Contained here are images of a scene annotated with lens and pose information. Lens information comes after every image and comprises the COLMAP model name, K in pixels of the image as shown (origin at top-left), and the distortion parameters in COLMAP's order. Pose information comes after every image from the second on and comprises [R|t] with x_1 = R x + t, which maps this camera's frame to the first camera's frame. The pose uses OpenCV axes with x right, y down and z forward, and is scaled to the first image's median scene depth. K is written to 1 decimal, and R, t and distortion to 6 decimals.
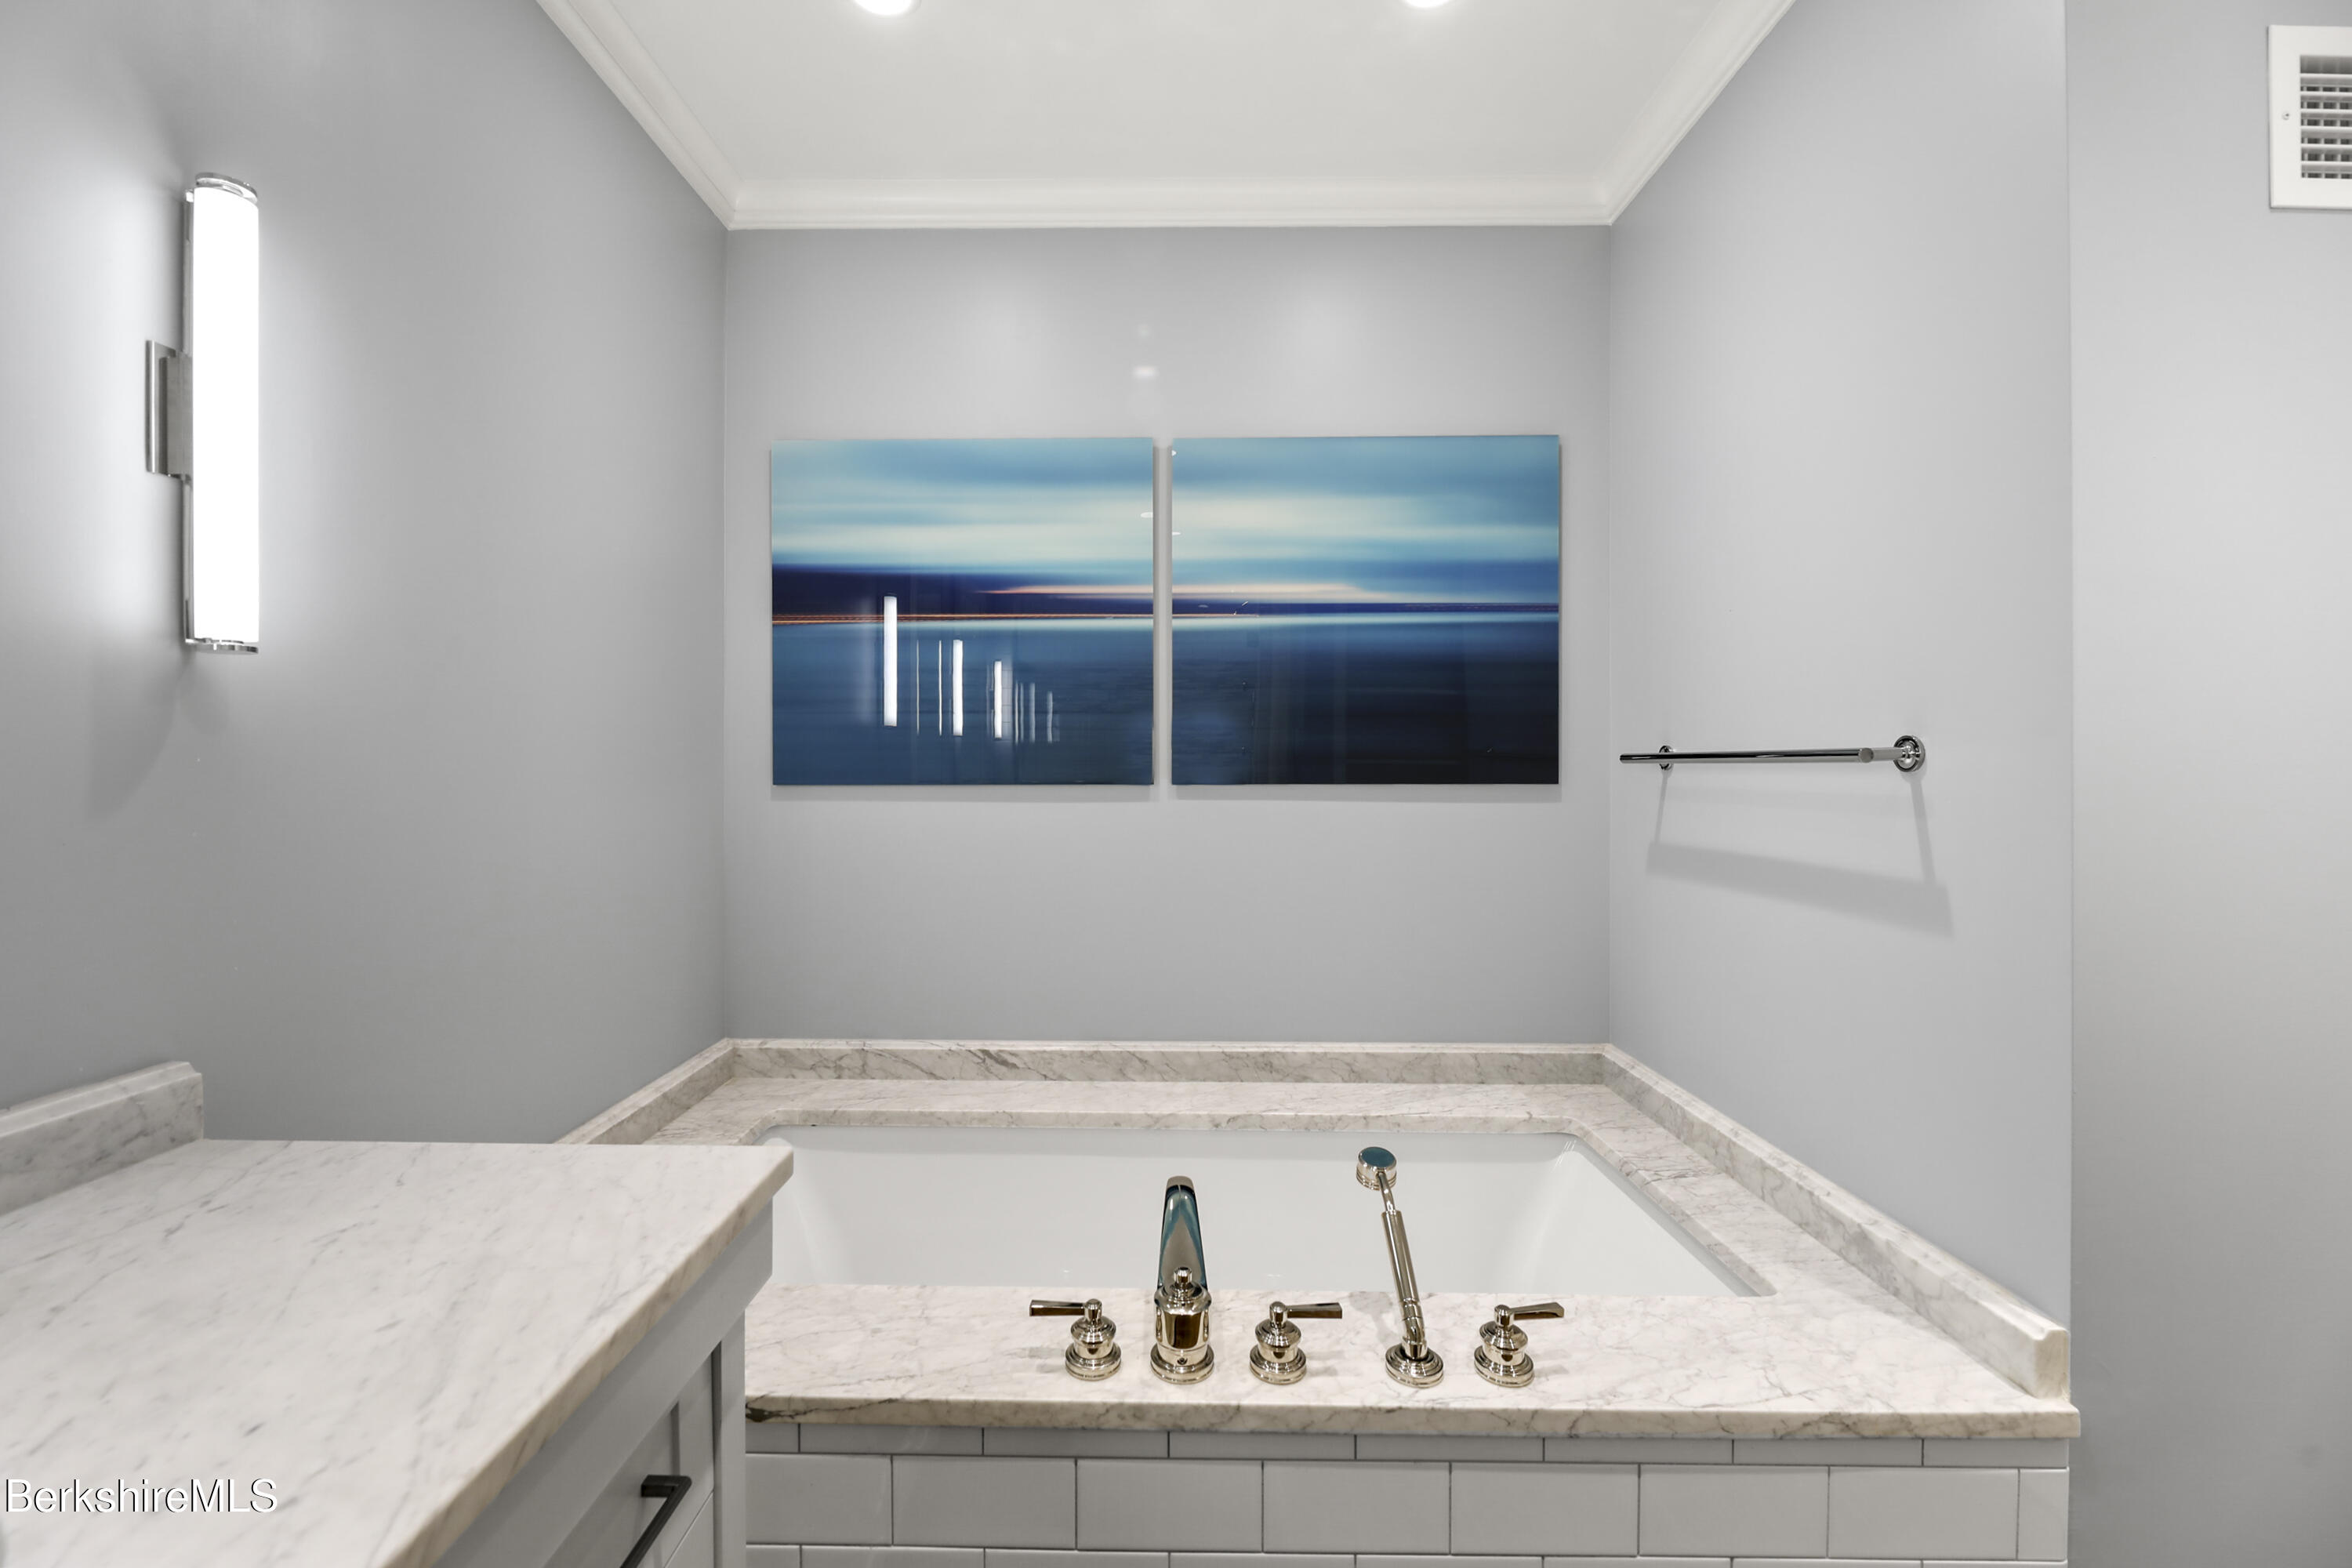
lens RADIAL K [[957.9, 0, 1172.7], [0, 957.9, 786.4], [0, 0, 1]] dist [0.007752, -0.003136]
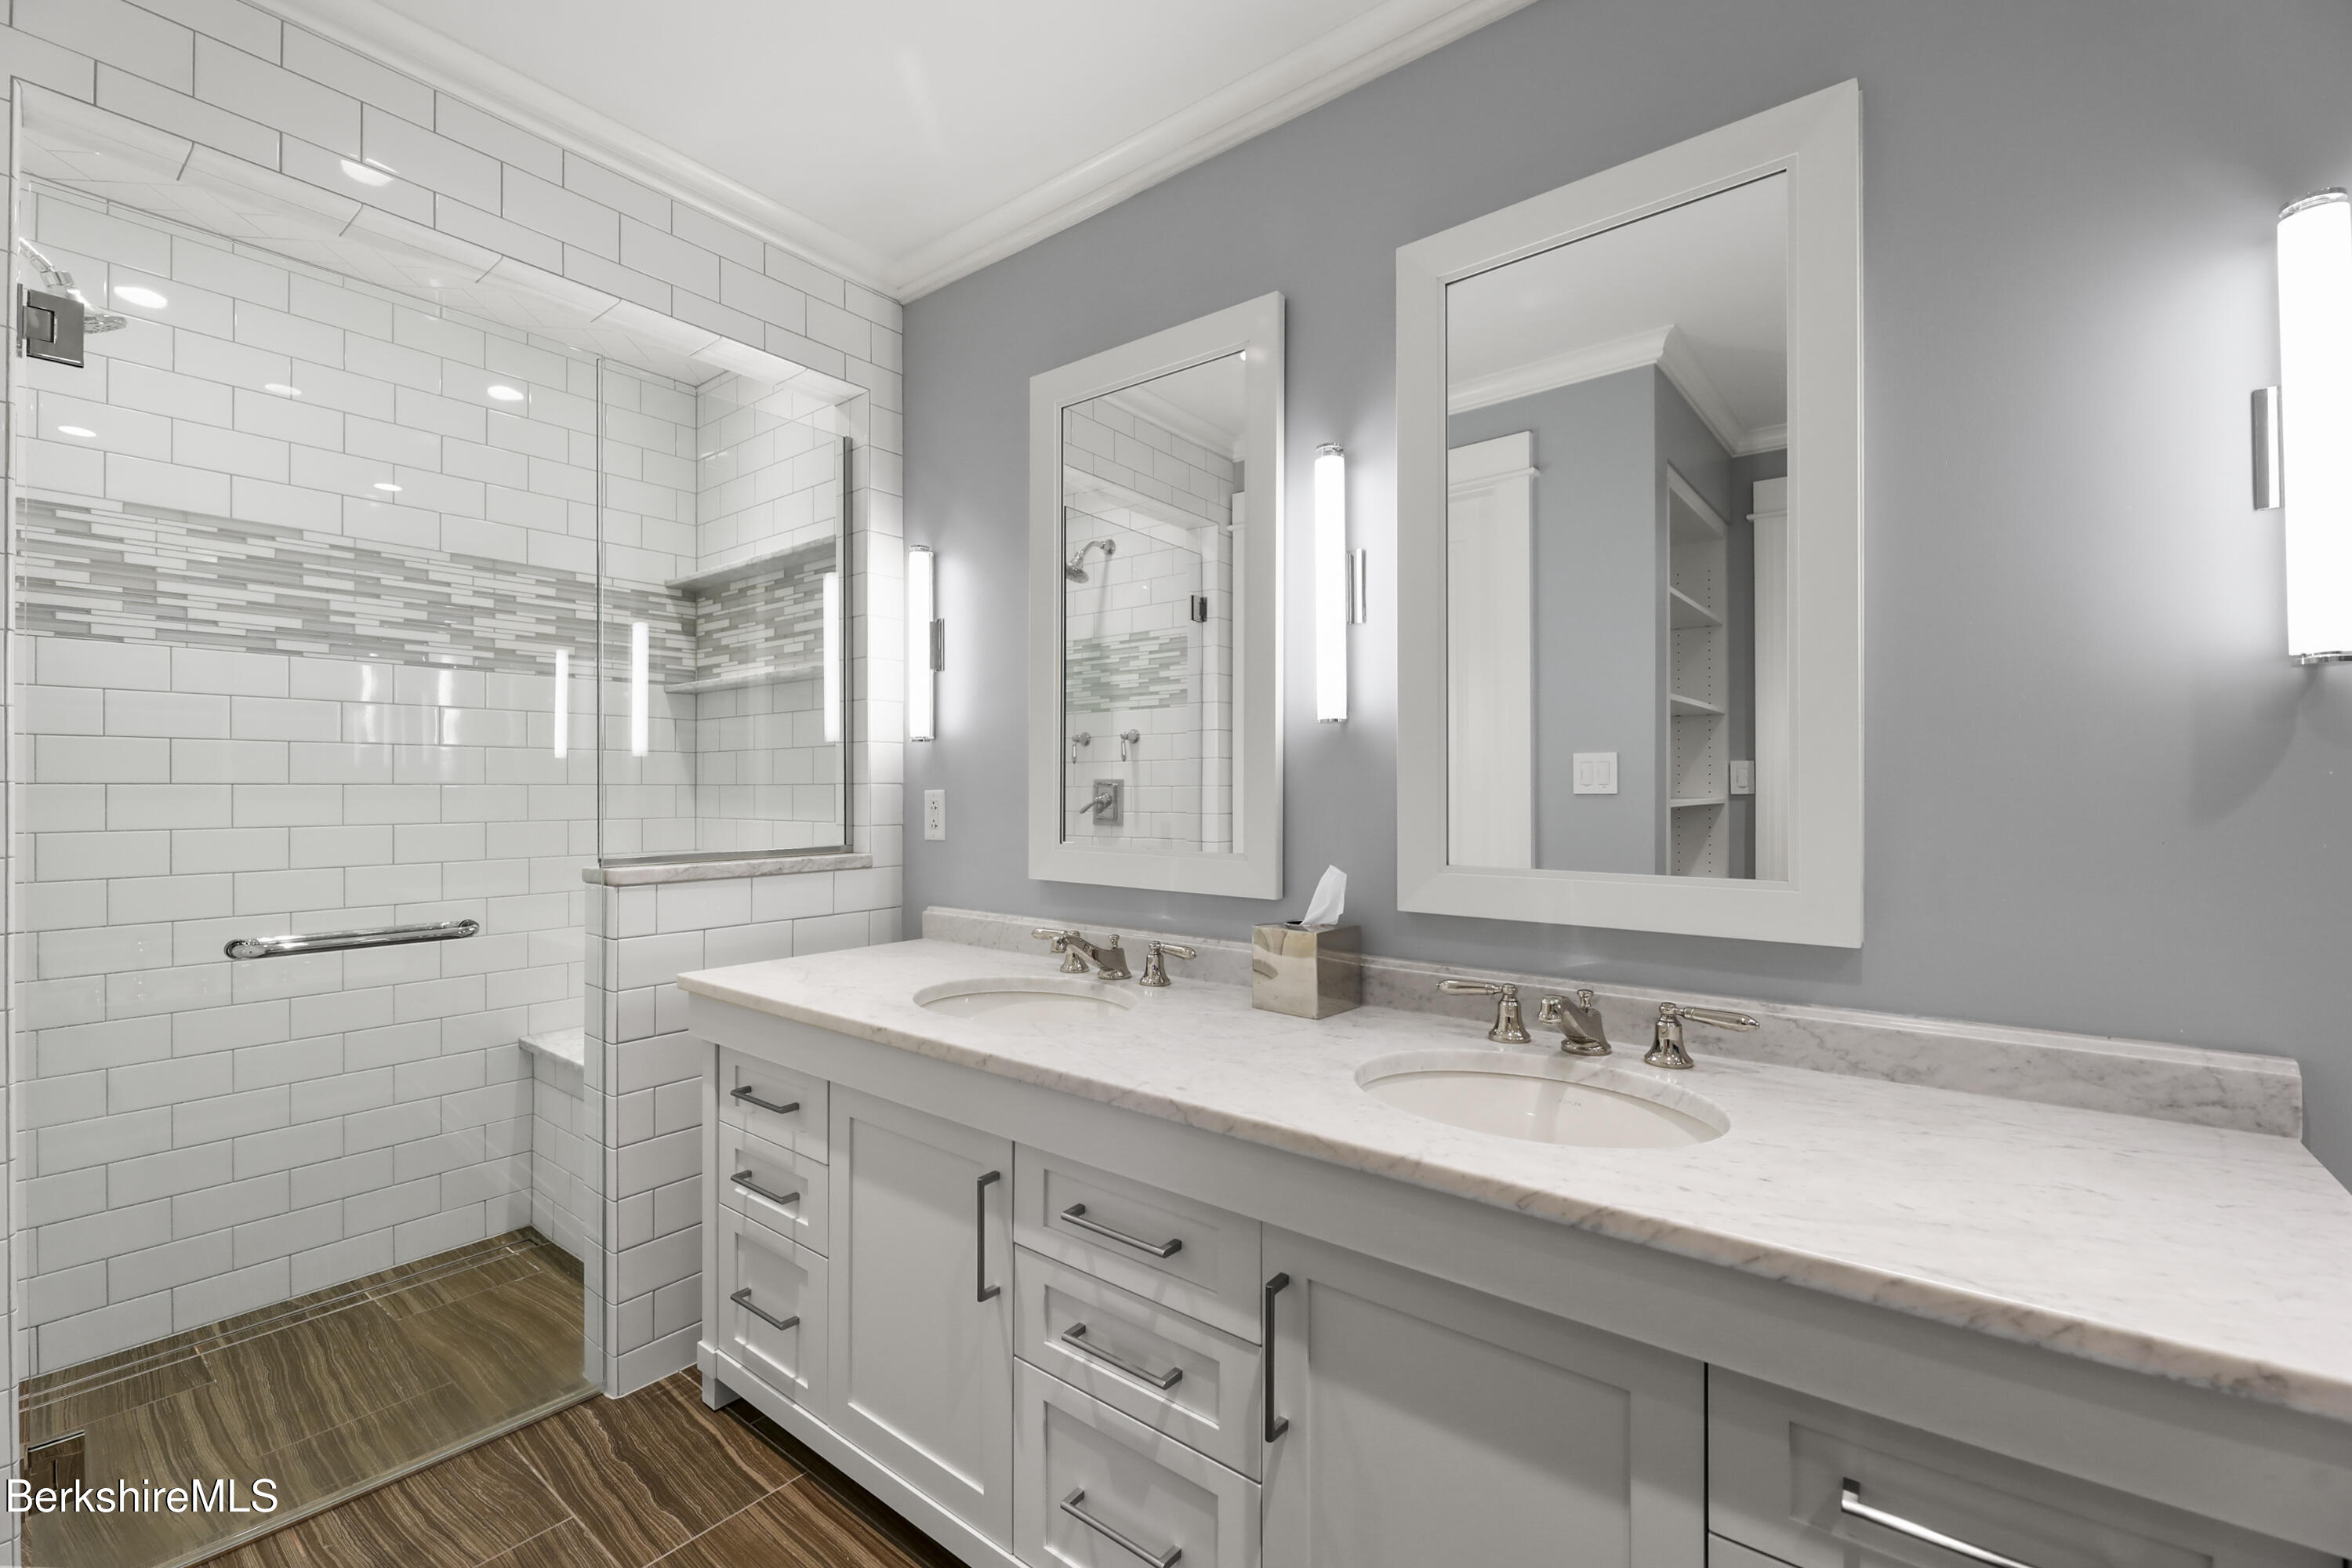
lens RADIAL K [[957.9, 0, 1175.8], [0, 957.9, 780.7], [0, 0, 1]] dist [0.007752, -0.003136]
pose [[-0.587088, -0.011282, -0.809445, 0.605630], [-0.010028, 0.999928, -0.006663, -0.000408], [0.809461, 0.004205, -0.587158, 0.701207]]
